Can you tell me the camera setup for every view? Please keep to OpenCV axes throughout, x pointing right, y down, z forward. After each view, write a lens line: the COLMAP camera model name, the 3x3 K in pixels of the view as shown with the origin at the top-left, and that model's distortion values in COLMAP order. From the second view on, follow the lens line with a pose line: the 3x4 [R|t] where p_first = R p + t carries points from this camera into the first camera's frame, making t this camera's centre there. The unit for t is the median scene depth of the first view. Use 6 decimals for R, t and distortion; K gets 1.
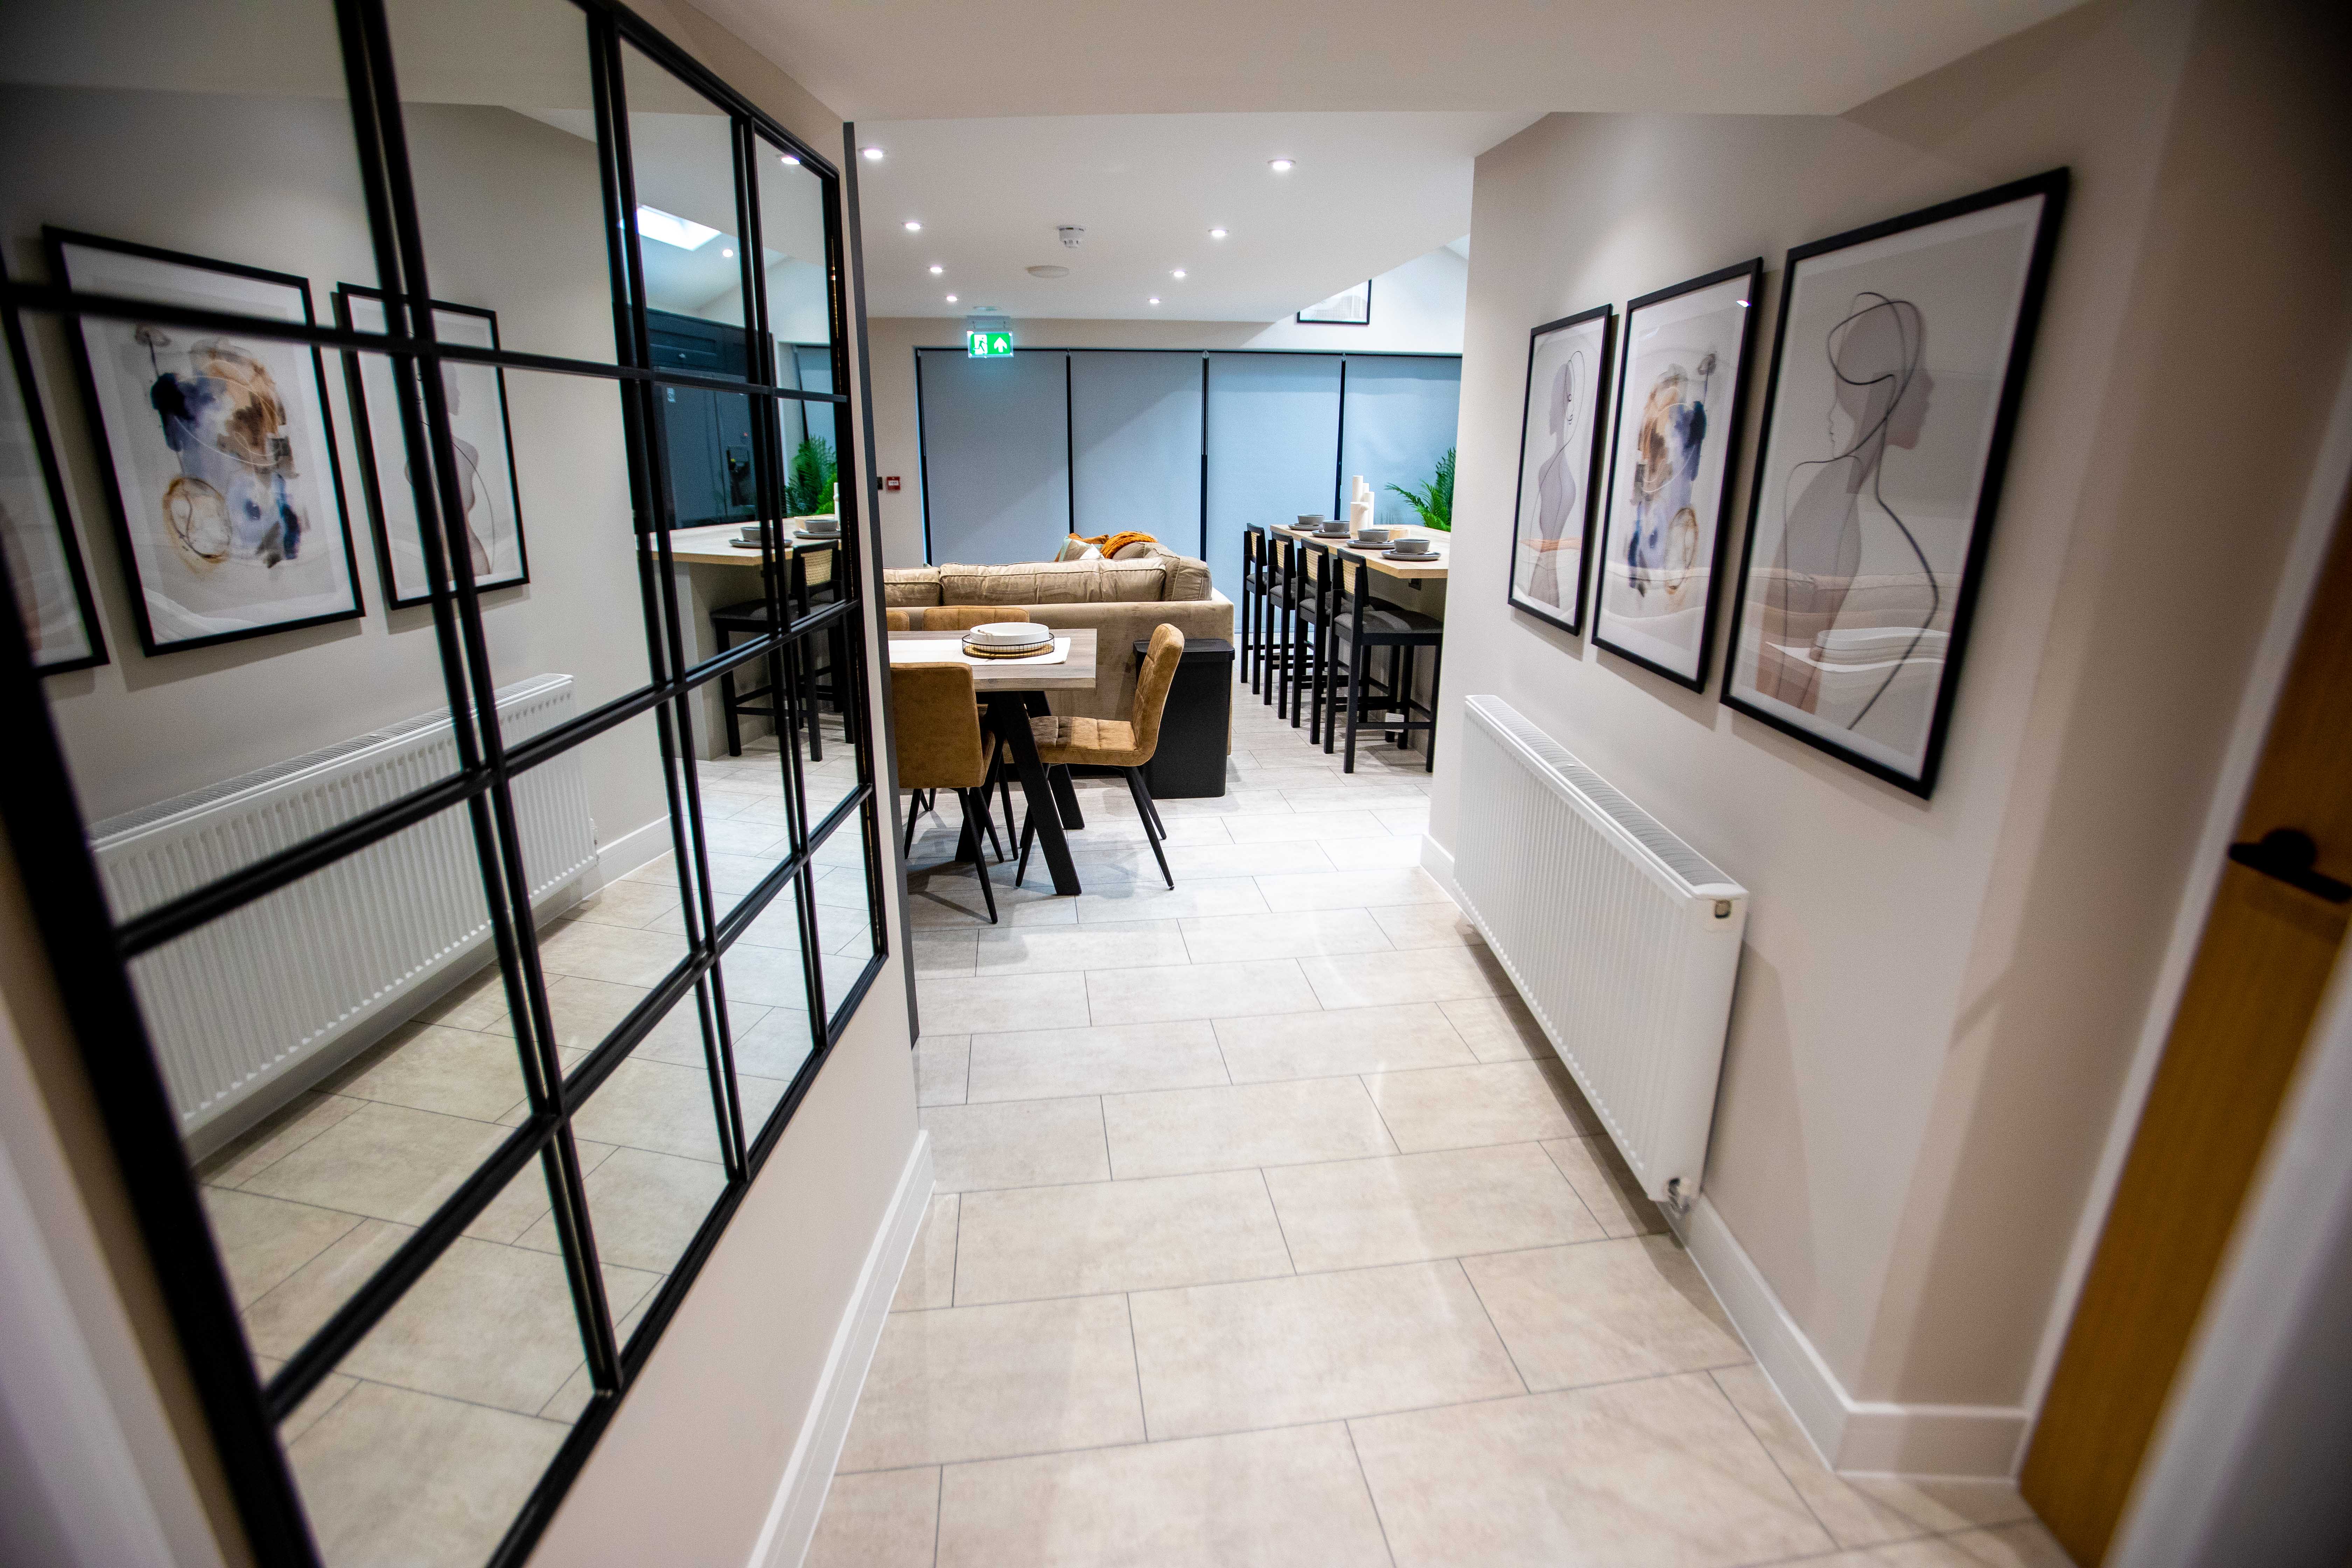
lens RADIAL K [[1051.1, 0, 1169.7], [0, 1051.1, 762.4], [0, 0, 1]] dist [-0.071441, 0.026929]
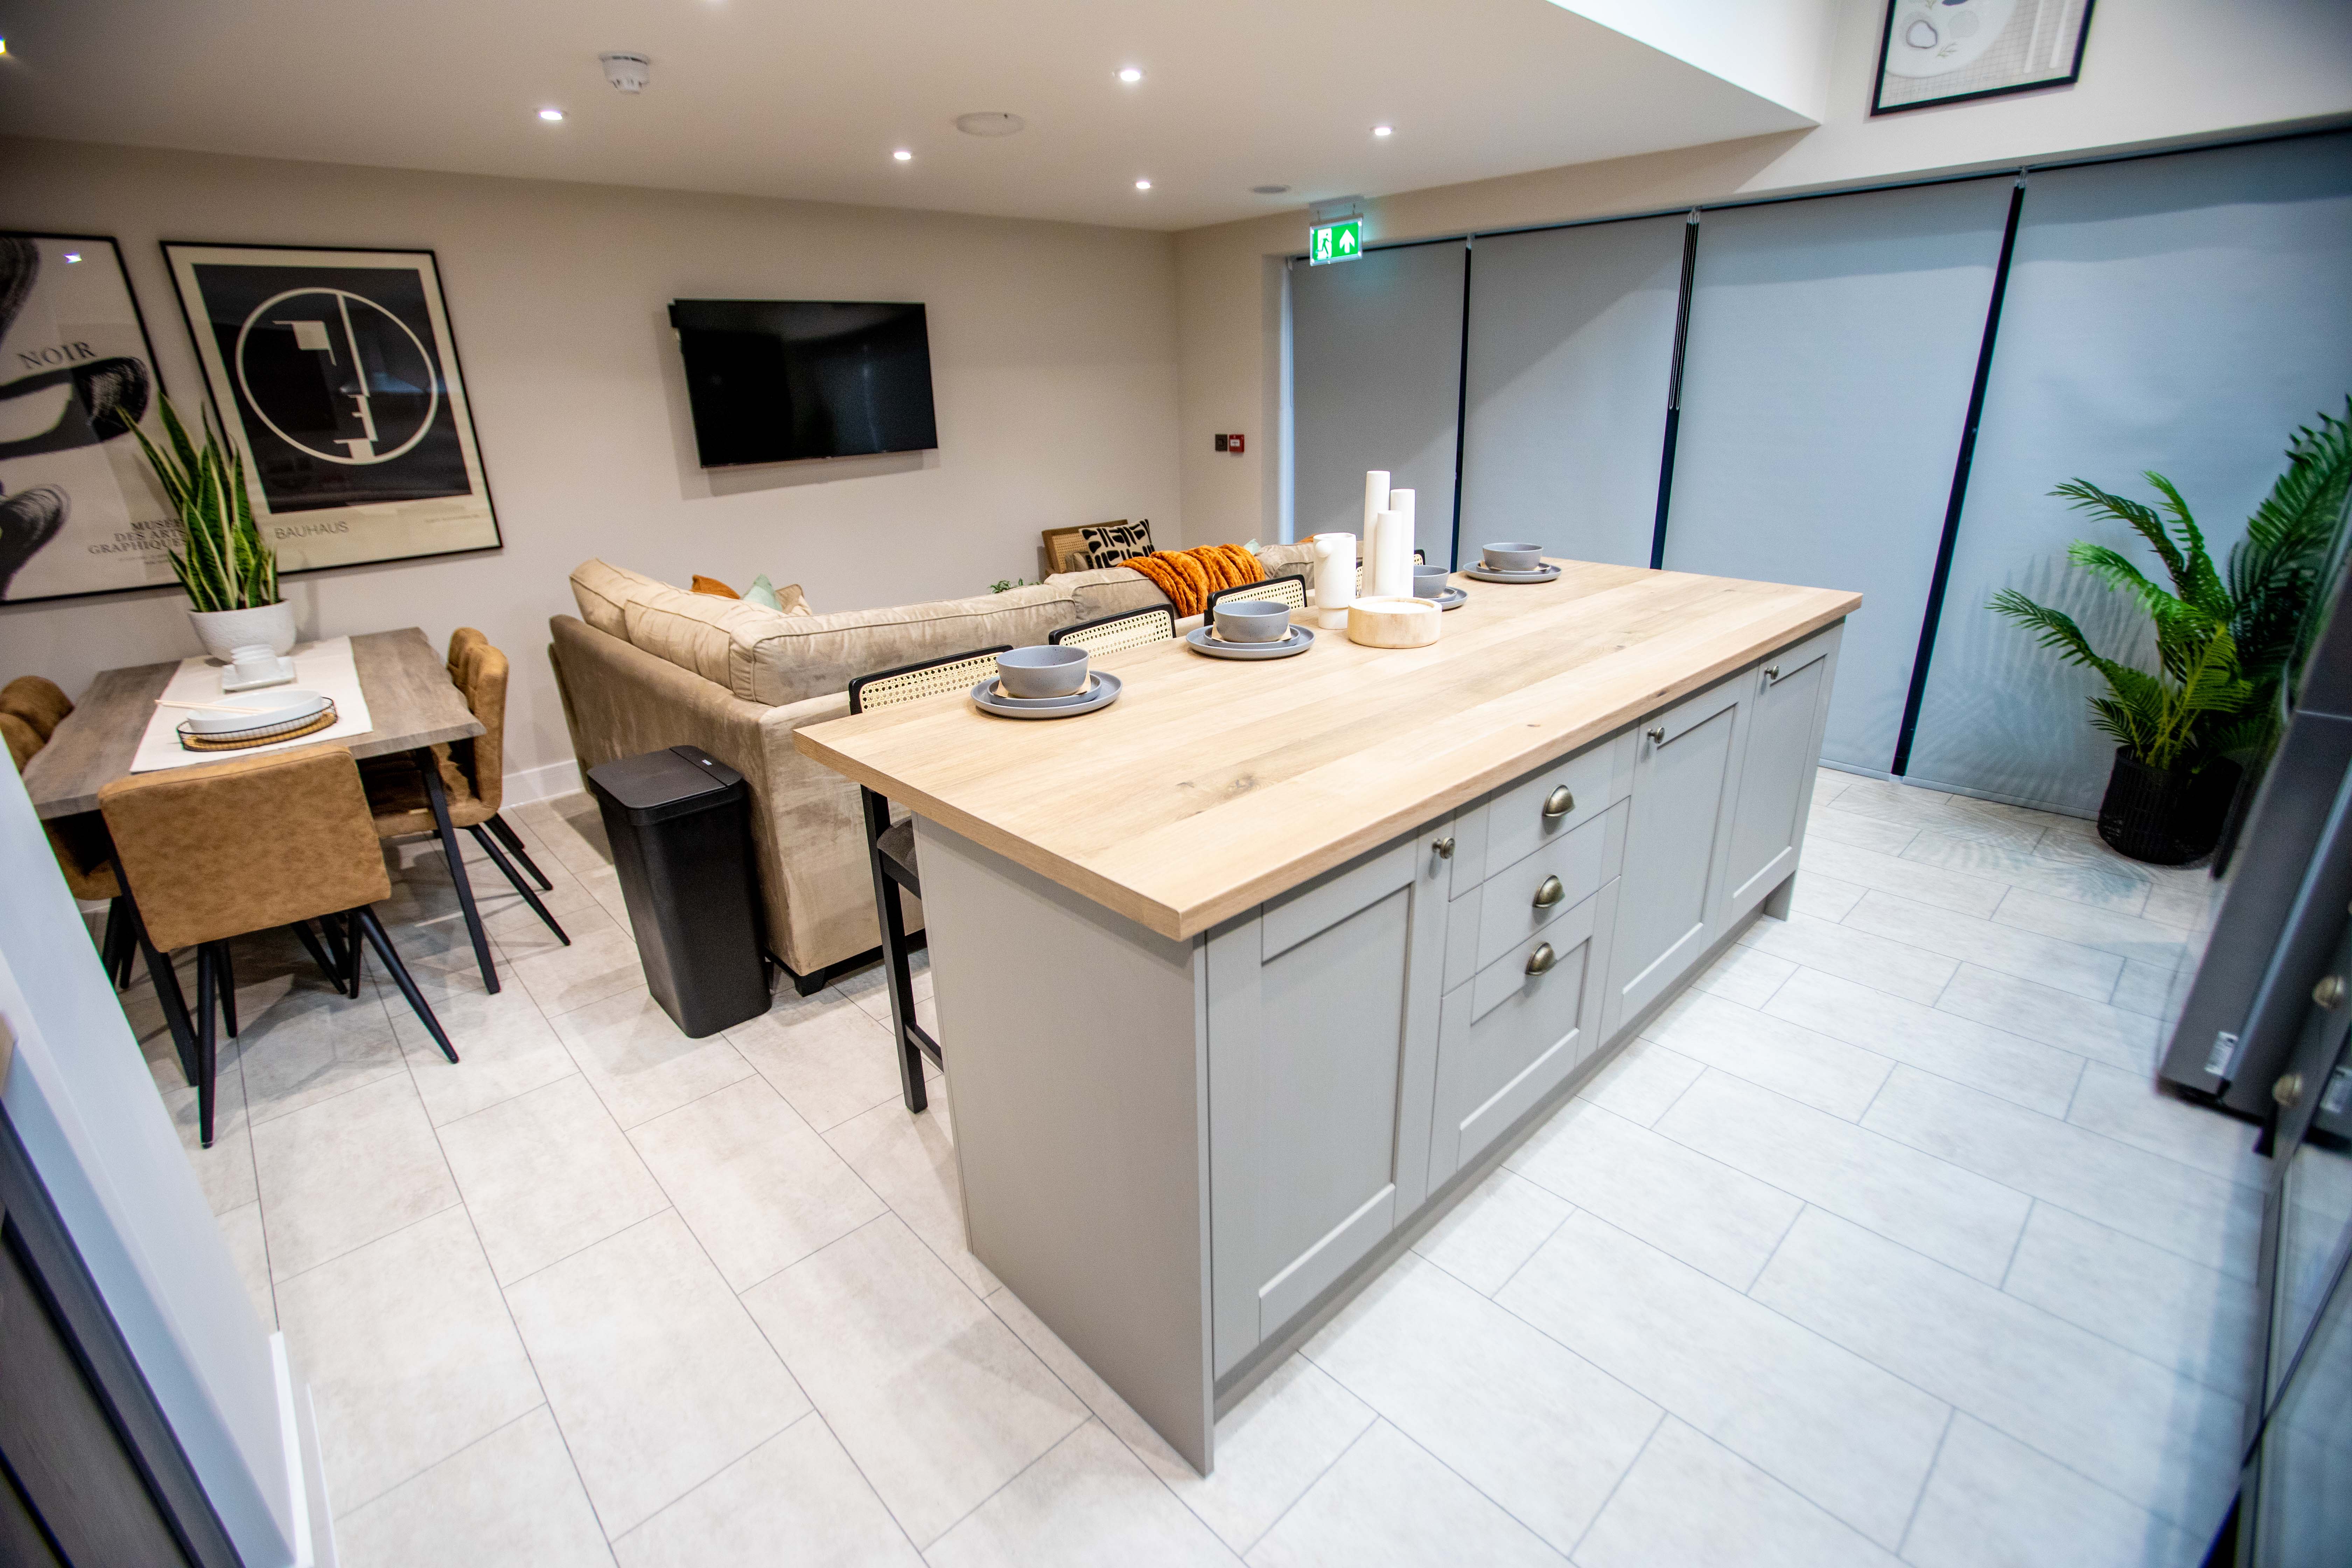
lens RADIAL K [[1051.1, 0, 1169.7], [0, 1051.1, 762.4], [0, 0, 1]] dist [-0.071441, 0.026929]
pose [[0.584388, 0.256350, -0.769919, 0.356651], [-0.209236, 0.964309, 0.162258, -0.154535], [0.784035, 0.066274, 0.617169, 0.497194]]
